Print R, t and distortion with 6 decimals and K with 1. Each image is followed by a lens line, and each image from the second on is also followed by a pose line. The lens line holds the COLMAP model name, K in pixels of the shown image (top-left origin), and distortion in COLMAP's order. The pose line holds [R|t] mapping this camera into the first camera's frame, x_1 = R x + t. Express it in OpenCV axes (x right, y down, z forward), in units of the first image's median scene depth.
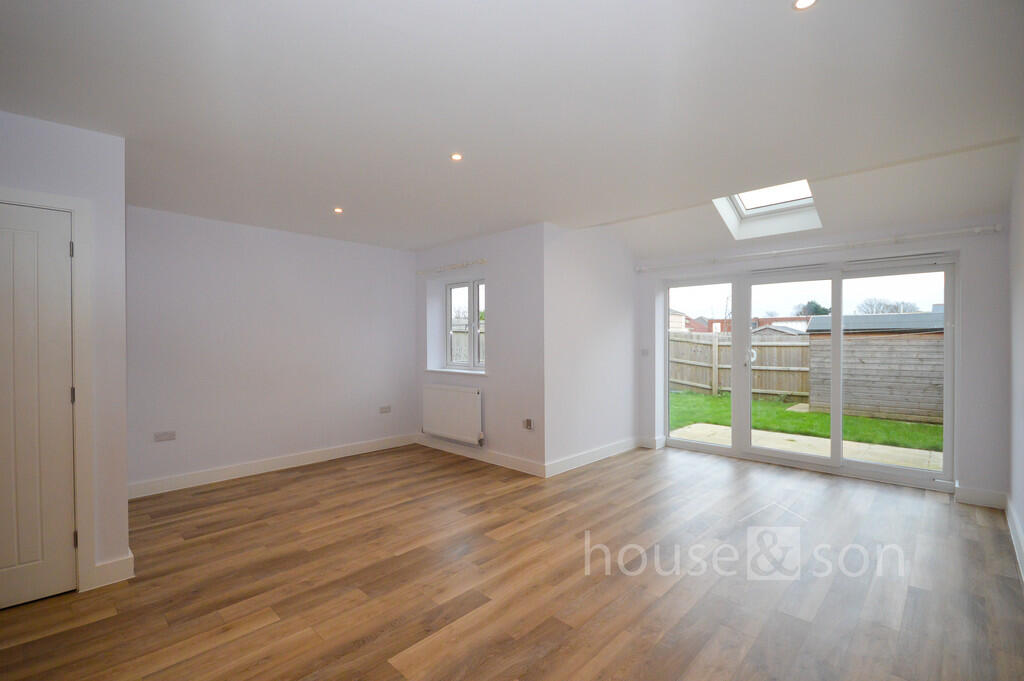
lens RADIAL K [[459.7, 0, 507.9], [0, 459.7, 342.4], [0, 0, 1]] dist [-0.005449, -0.000013]
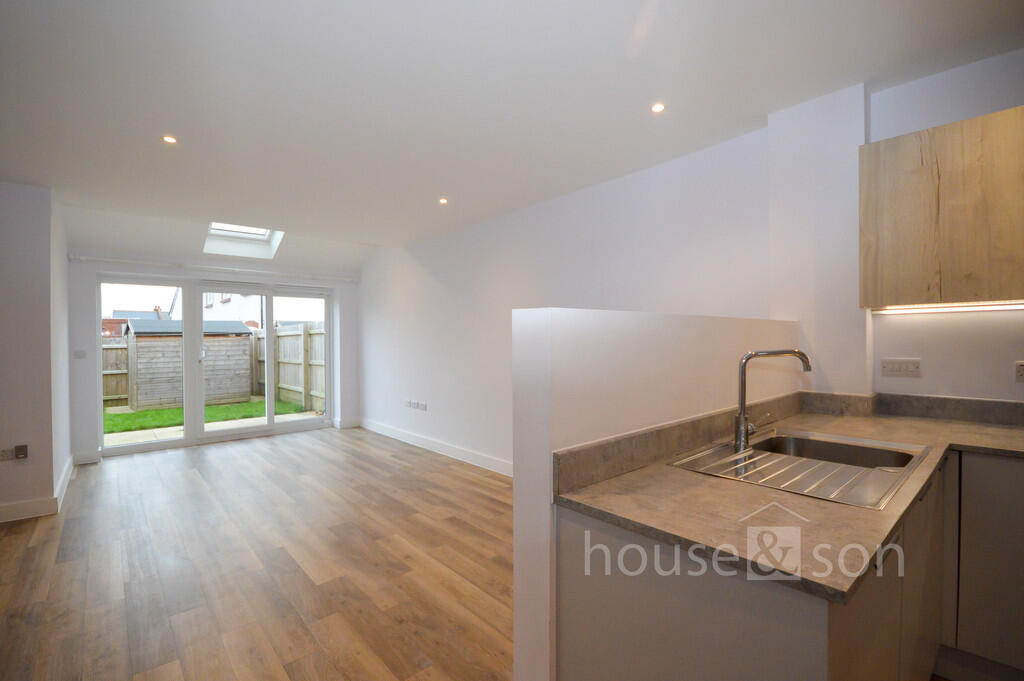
lens RADIAL K [[459.7, 0, 511.9], [0, 459.7, 340.5], [0, 0, 1]] dist [-0.005449, -0.000013]
pose [[0.082694, -0.001633, 0.996574, -0.344906], [0.015931, 0.999873, 0.000316, 0.005212], [-0.996448, 0.015851, 0.082710, 0.079370]]
